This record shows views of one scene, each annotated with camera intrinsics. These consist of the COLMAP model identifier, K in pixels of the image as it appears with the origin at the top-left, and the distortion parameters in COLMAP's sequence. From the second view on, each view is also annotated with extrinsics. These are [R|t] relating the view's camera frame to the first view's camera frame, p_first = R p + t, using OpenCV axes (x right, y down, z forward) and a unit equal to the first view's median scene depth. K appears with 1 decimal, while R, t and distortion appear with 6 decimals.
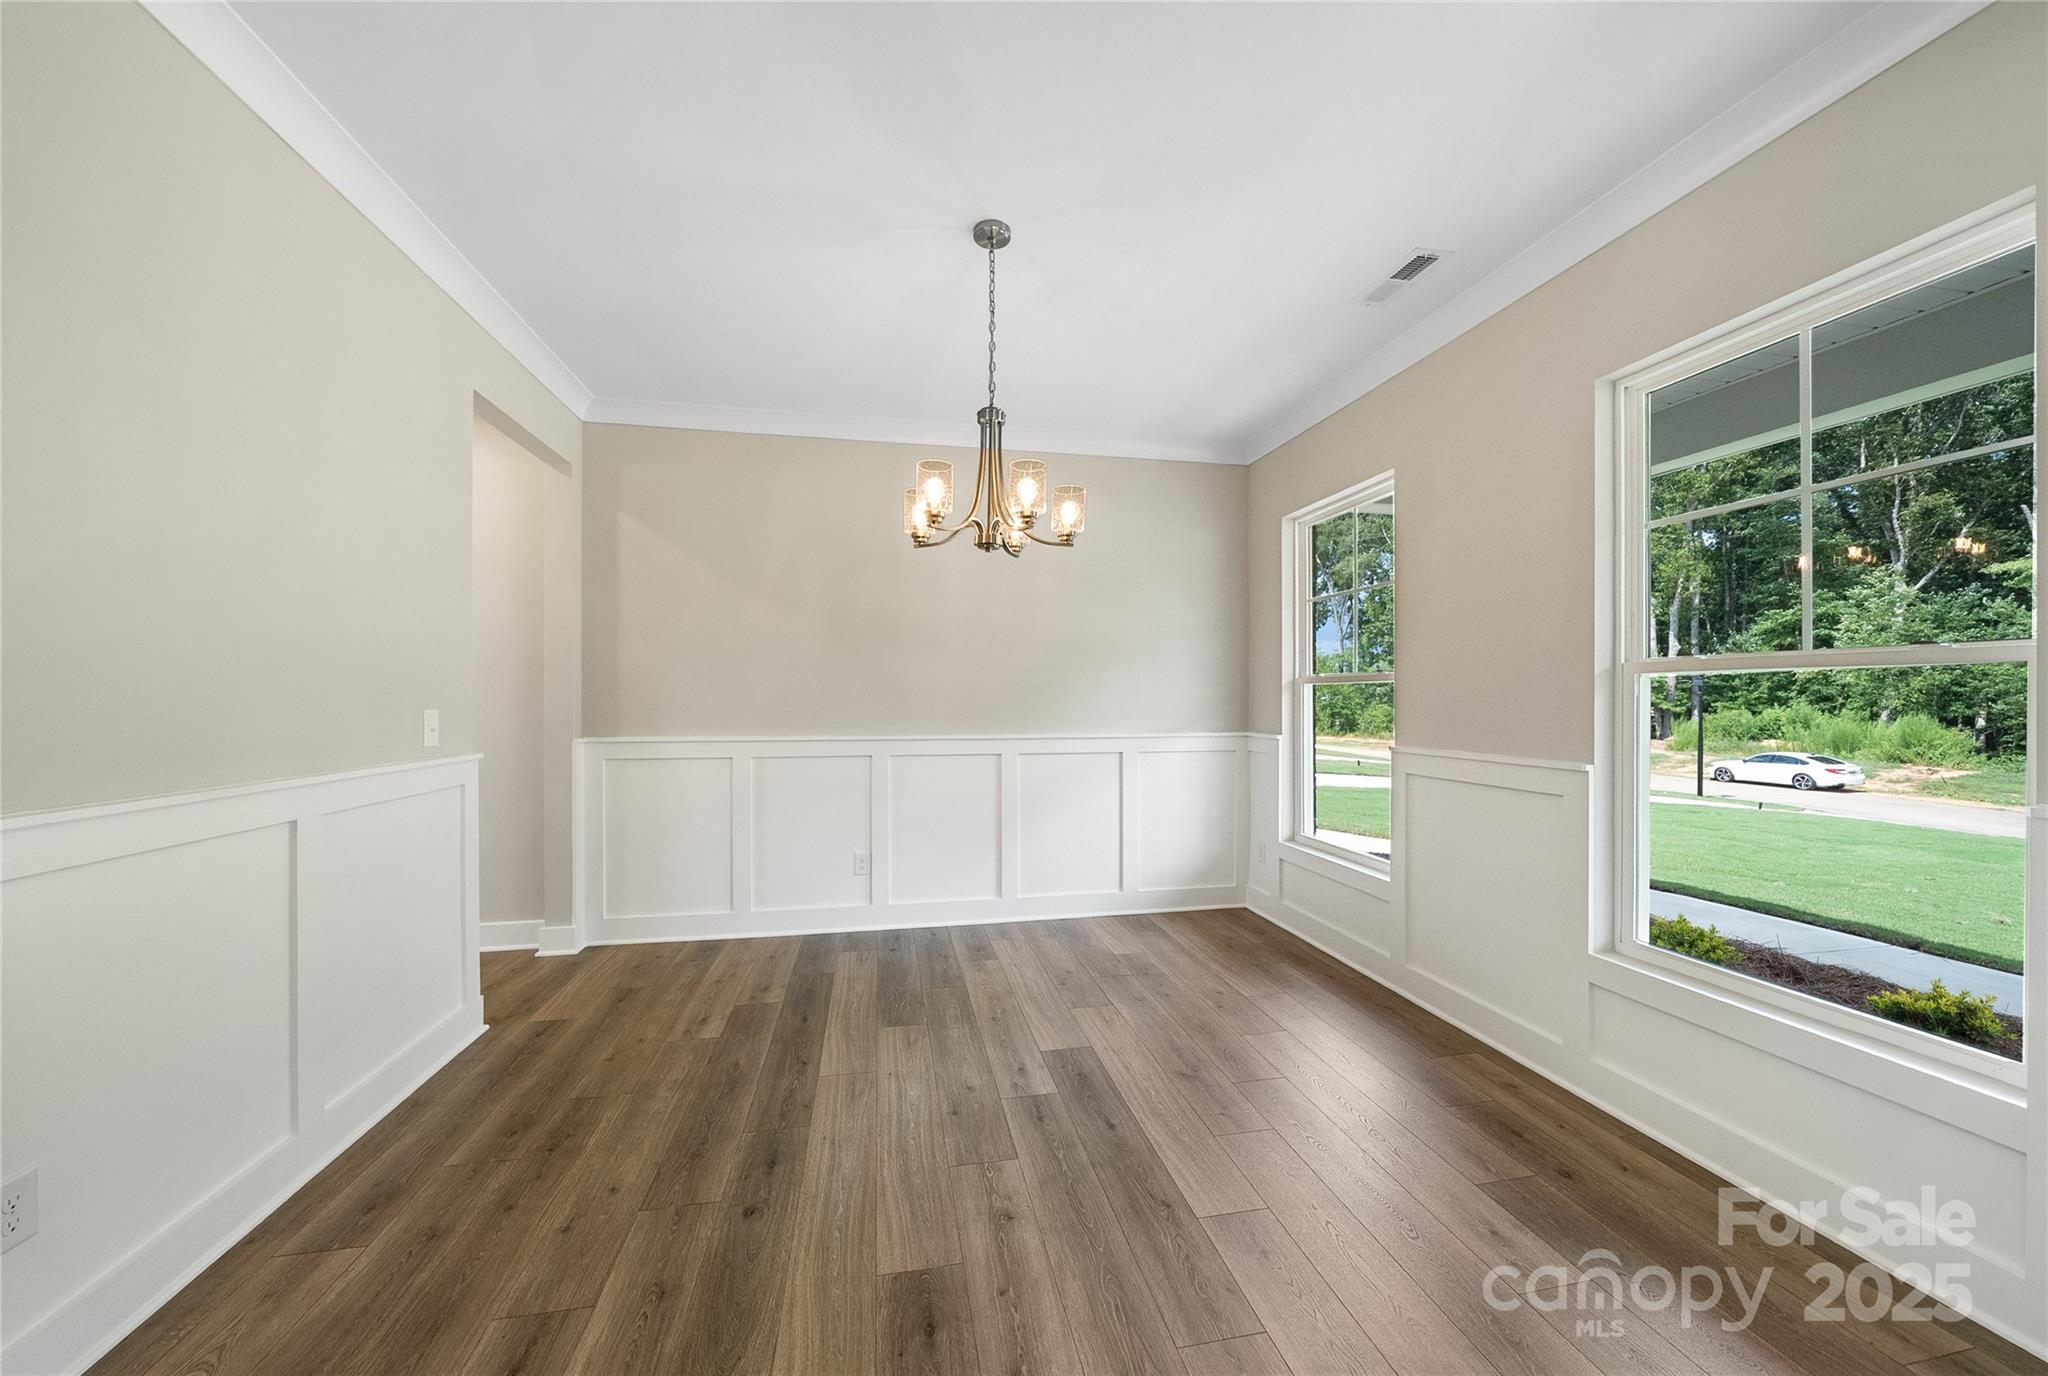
lens RADIAL K [[713.7, 0, 1012.2], [0, 713.7, 696.1], [0, 0, 1]] dist [-0.007649, 0.000411]
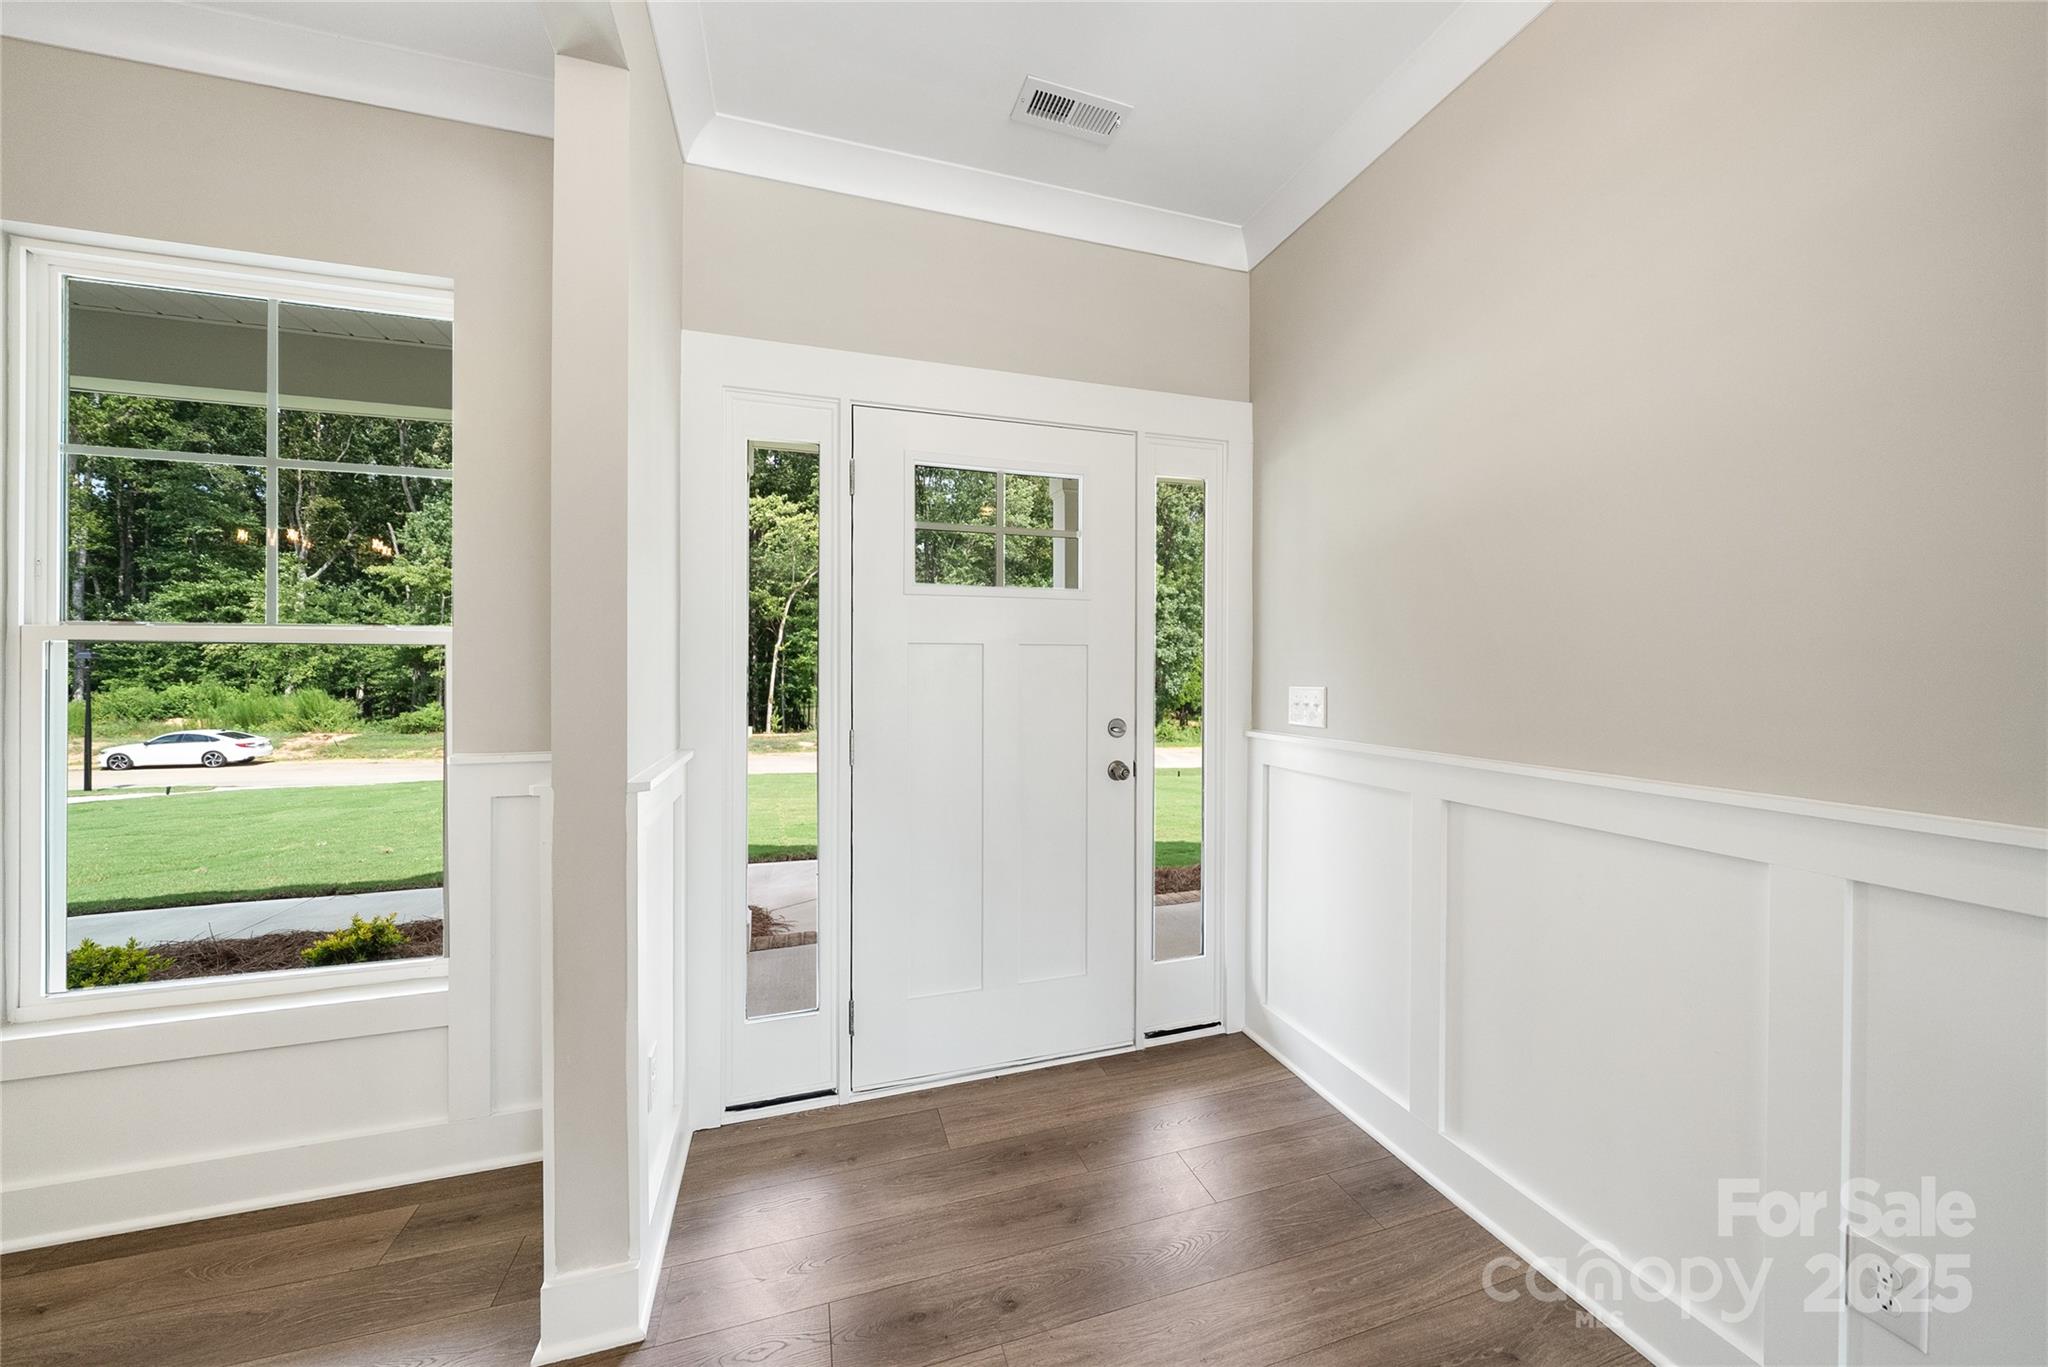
lens RADIAL K [[713.7, 0, 1027.6], [0, 713.7, 676.2], [0, 0, 1]] dist [-0.007649, 0.000411]
pose [[-0.127948, -0.003873, 0.991773, 0.003196], [-0.001947, 0.999991, 0.003654, -0.000286], [-0.991779, -0.001463, -0.127955, 0.034332]]
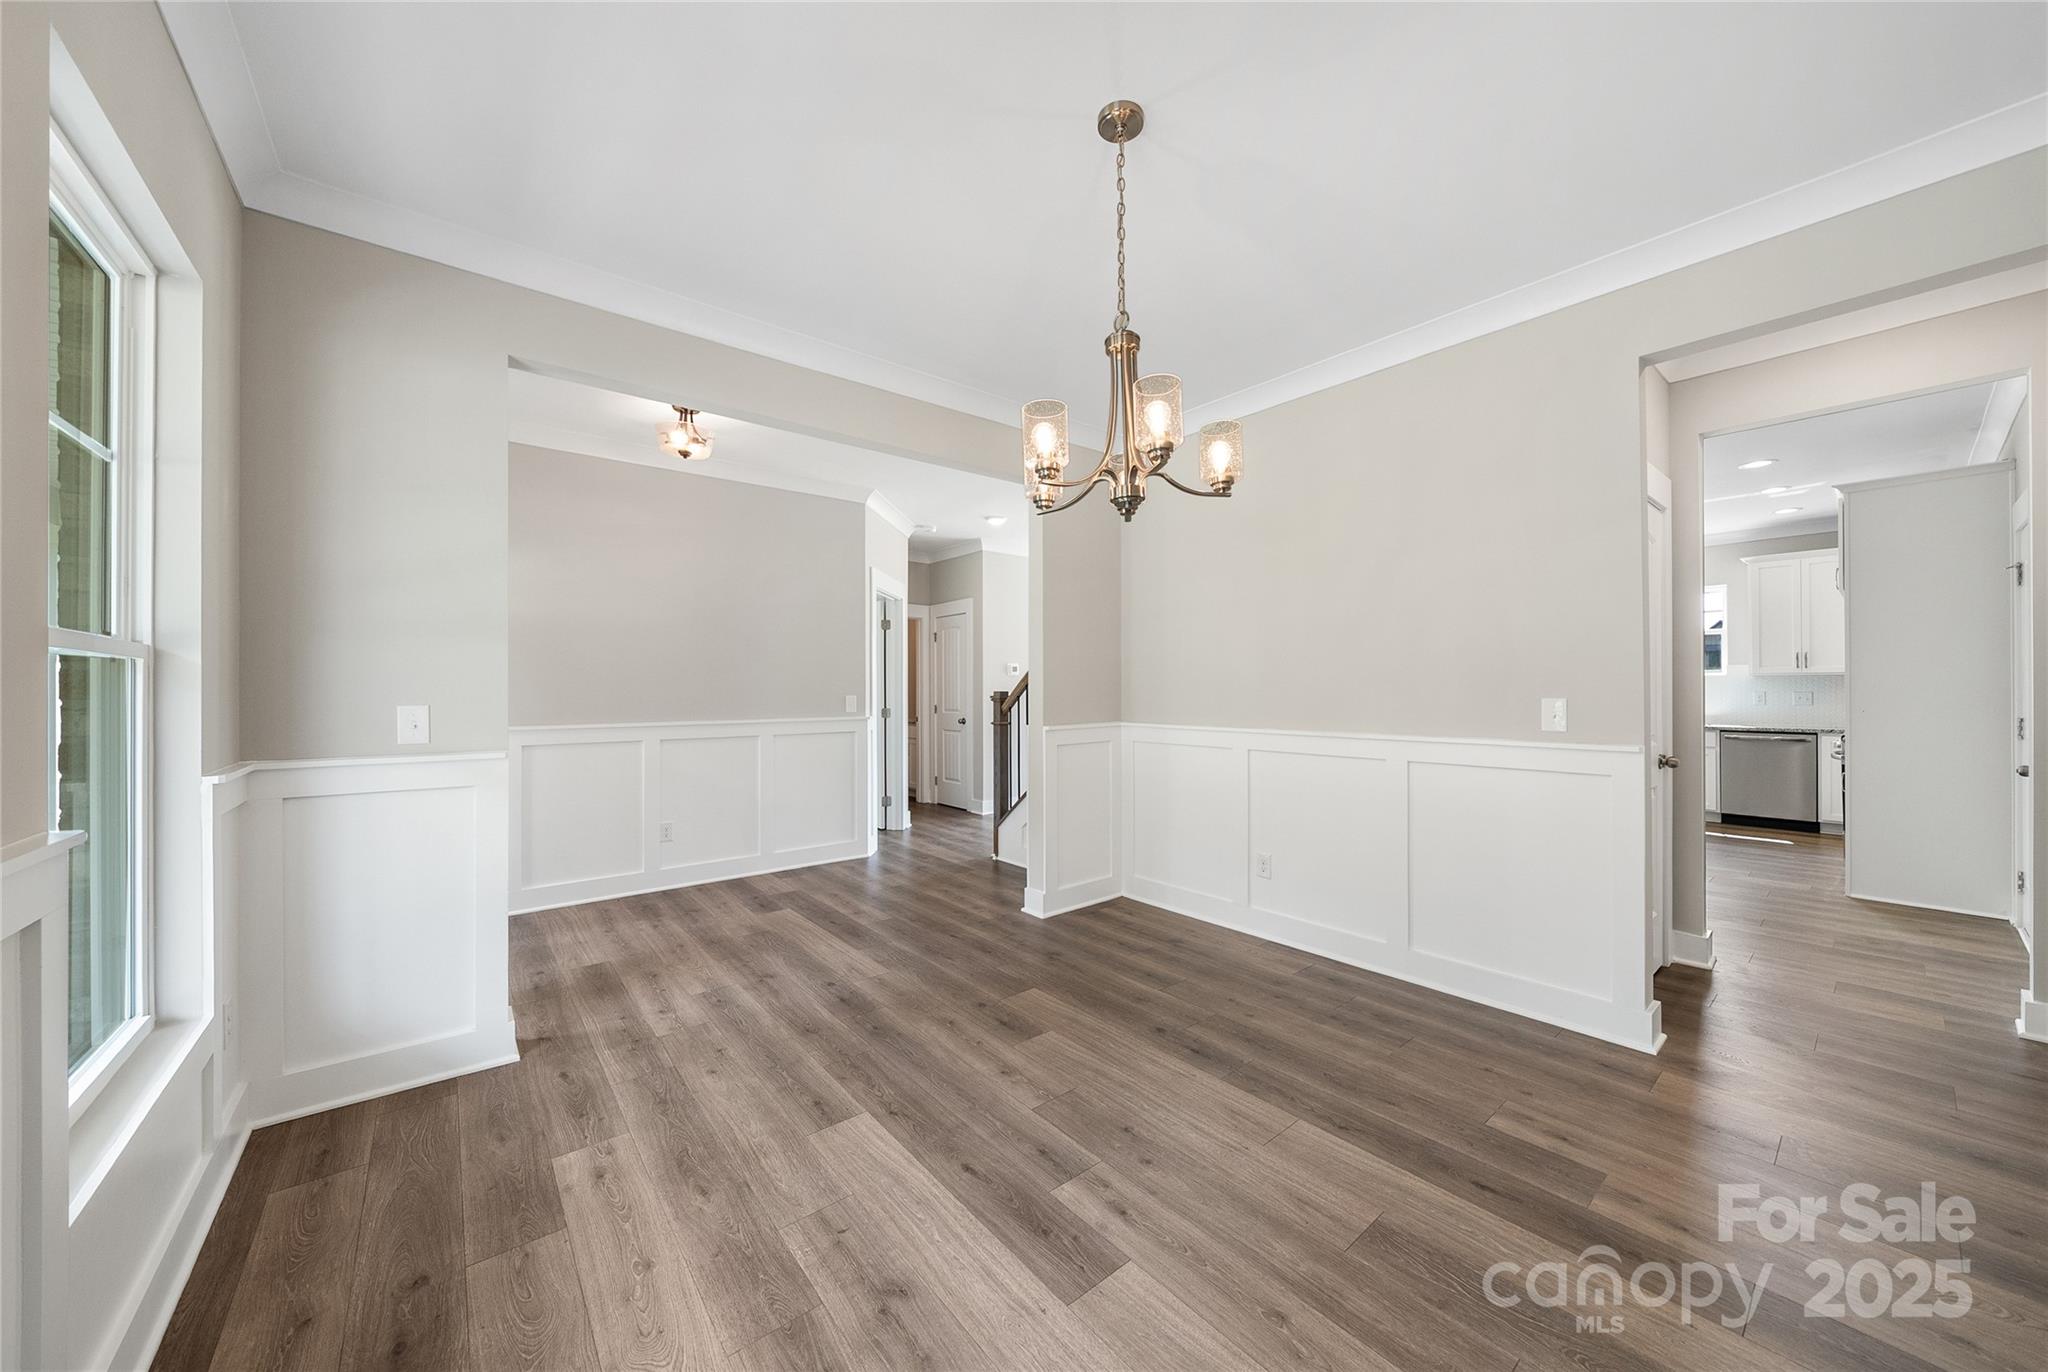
lens RADIAL K [[713.7, 0, 1025.3], [0, 713.7, 688.8], [0, 0, 1]] dist [-0.007649, 0.000411]
pose [[-0.876074, 0.001148, -0.482175, 0.295338], [0.004565, 0.999972, -0.005913, 0.005748], [0.482155, -0.007381, -0.876055, 1.066252]]
